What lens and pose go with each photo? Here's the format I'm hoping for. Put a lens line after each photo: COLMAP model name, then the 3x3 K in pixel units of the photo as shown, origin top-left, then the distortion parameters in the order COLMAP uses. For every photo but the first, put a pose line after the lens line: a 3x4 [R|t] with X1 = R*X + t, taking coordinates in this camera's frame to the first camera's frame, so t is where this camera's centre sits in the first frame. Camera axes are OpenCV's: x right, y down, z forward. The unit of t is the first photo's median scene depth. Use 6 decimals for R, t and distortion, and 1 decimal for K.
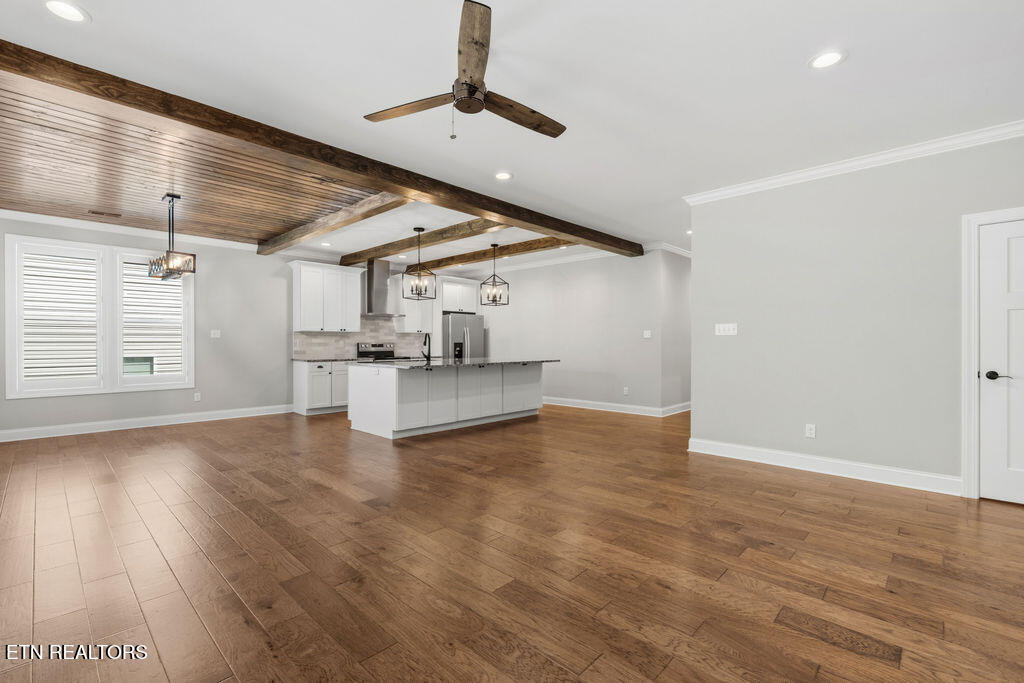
lens RADIAL K [[457.6, 0, 512.0], [0, 457.6, 342.2], [0, 0, 1]] dist [0.005198, -0.001029]
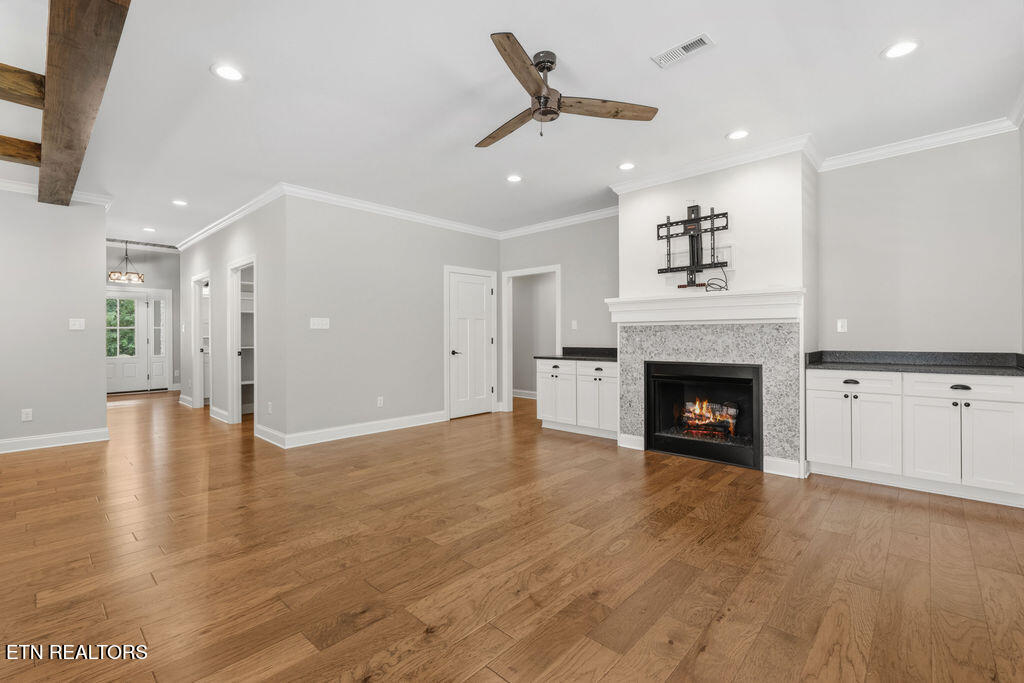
lens RADIAL K [[457.6, 0, 511.5], [0, 457.6, 338.3], [0, 0, 1]] dist [0.005198, -0.001029]
pose [[-0.026935, -0.003028, 0.999633, -0.841361], [0.002801, 0.999991, 0.003105, 0.007634], [-0.999633, 0.002883, -0.026926, 0.809690]]
